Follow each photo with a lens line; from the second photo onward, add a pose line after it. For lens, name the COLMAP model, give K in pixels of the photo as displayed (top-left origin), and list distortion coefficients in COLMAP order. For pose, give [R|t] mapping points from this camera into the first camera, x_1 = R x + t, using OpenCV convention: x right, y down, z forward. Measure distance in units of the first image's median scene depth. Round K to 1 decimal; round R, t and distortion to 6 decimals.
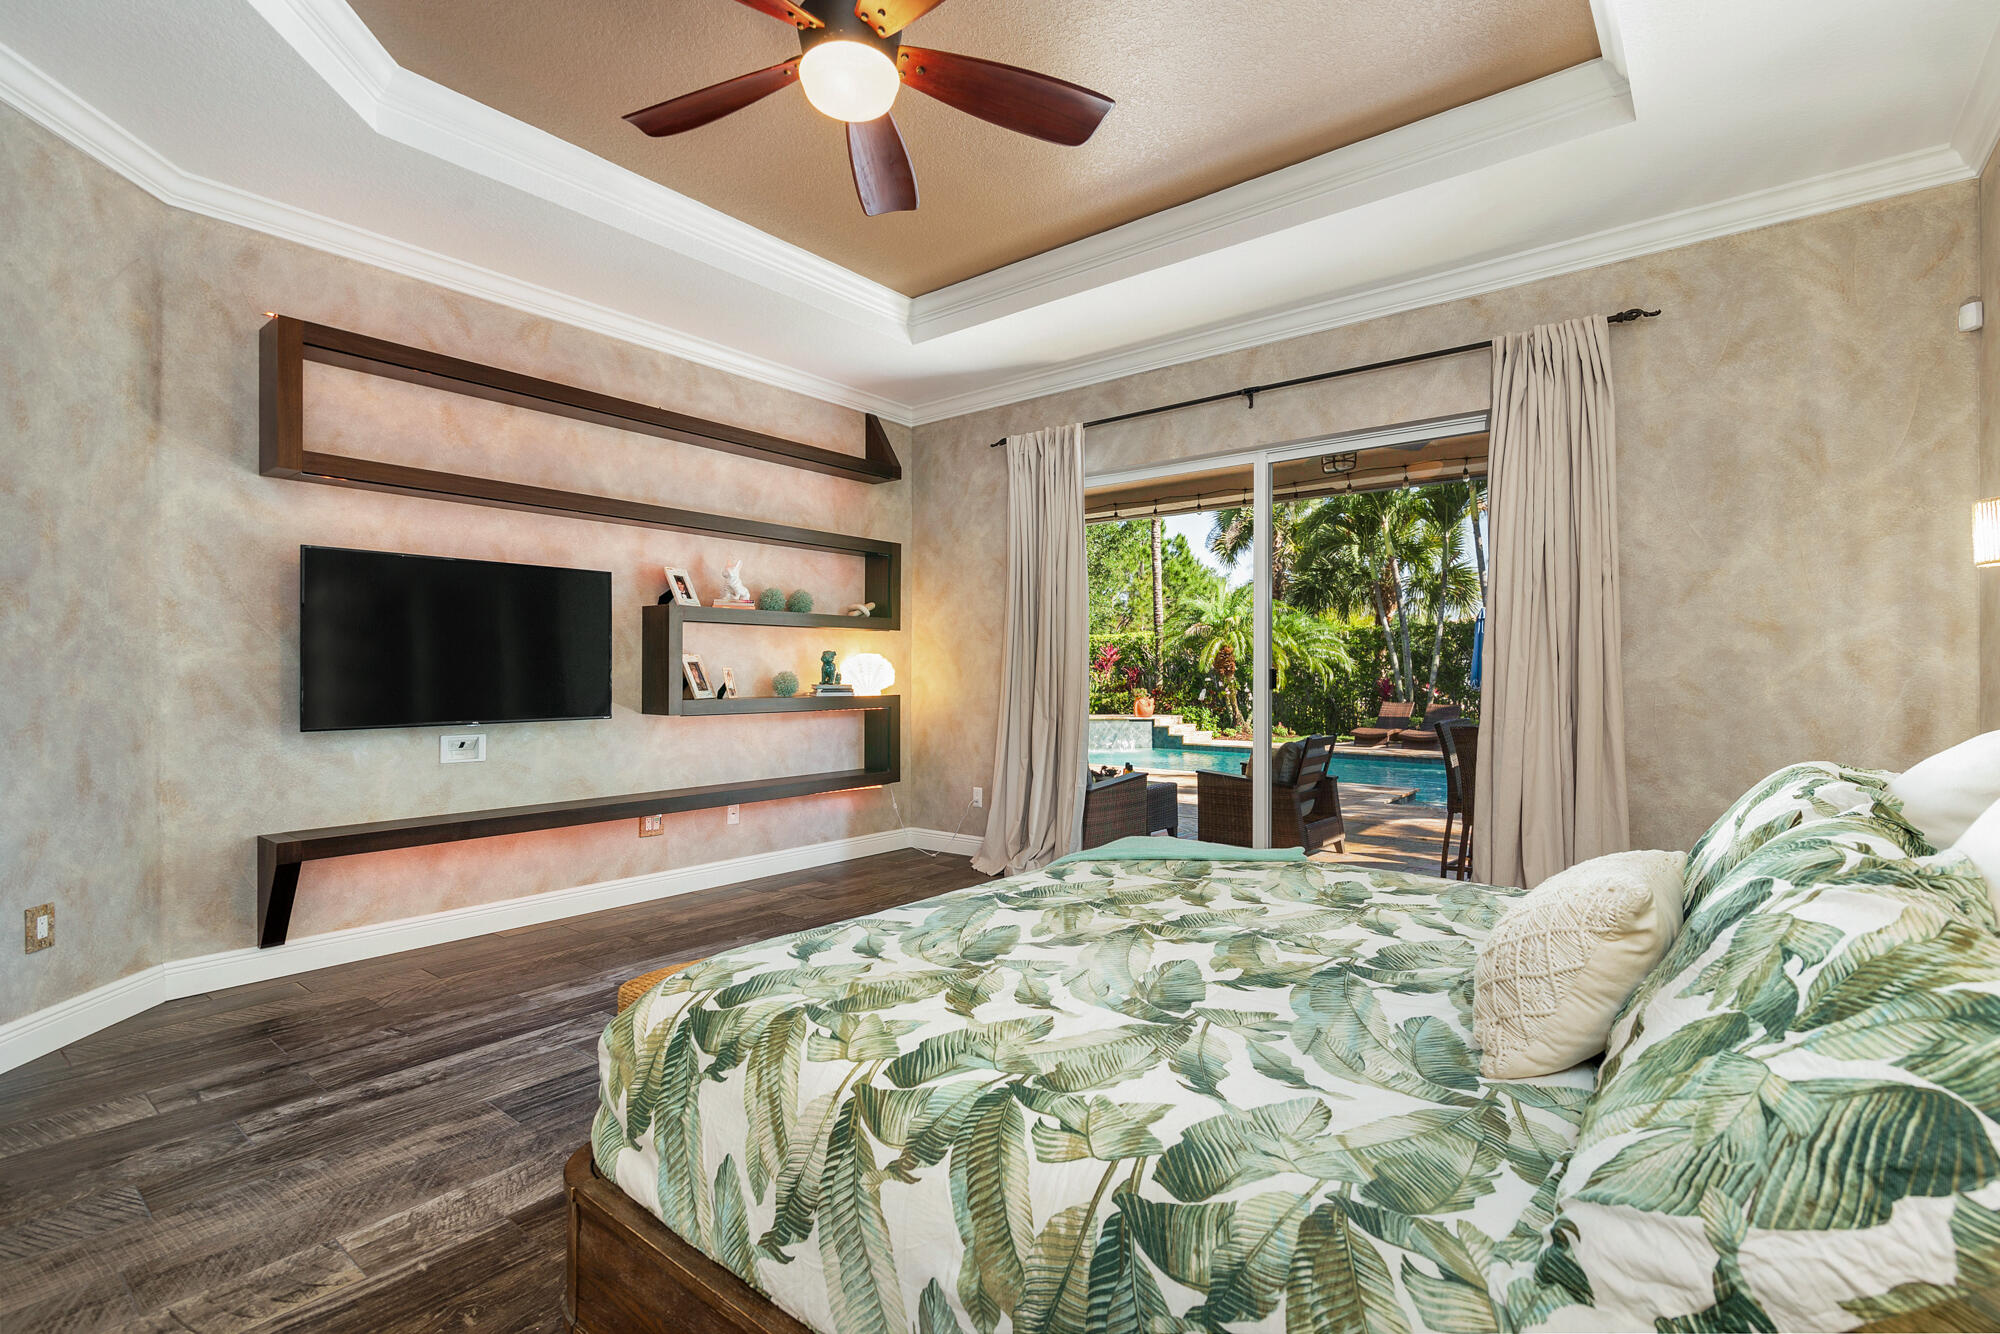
lens RADIAL K [[911.5, 0, 964.4], [0, 911.5, 665.4], [0, 0, 1]] dist [-0.001120, -0.000740]
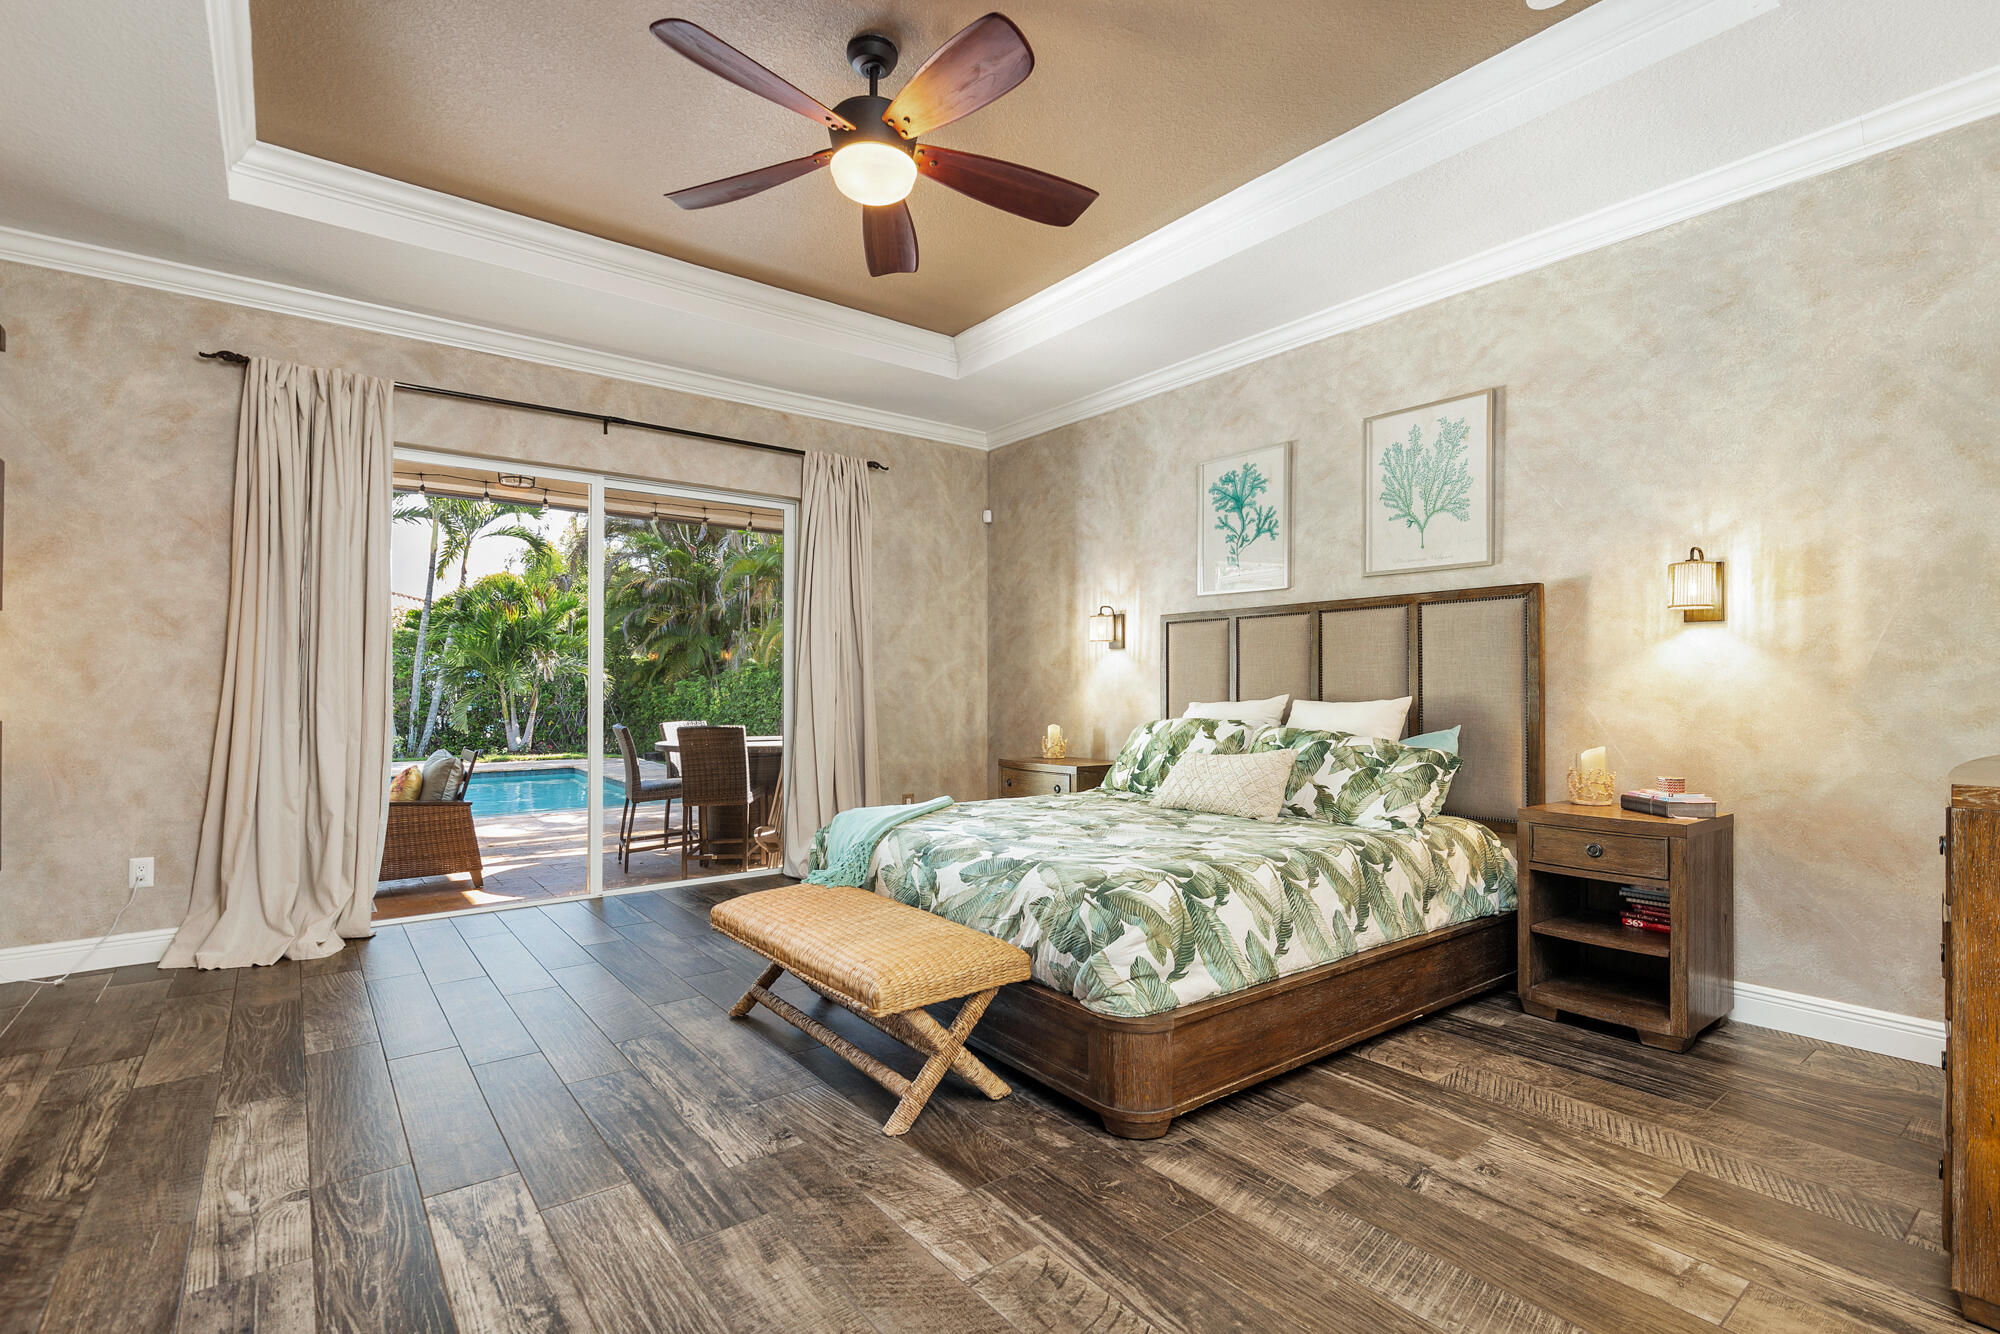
lens RADIAL K [[983.5, 0, 1000.0], [0, 983.5, 667.0], [0, 0, 1]] dist [-0.001522, -0.000587]
pose [[0.206910, 0.019177, 0.978172, -1.031584], [-0.008918, 0.999803, -0.017715, 0.006179], [-0.978319, -0.005058, 0.207040, 0.459917]]
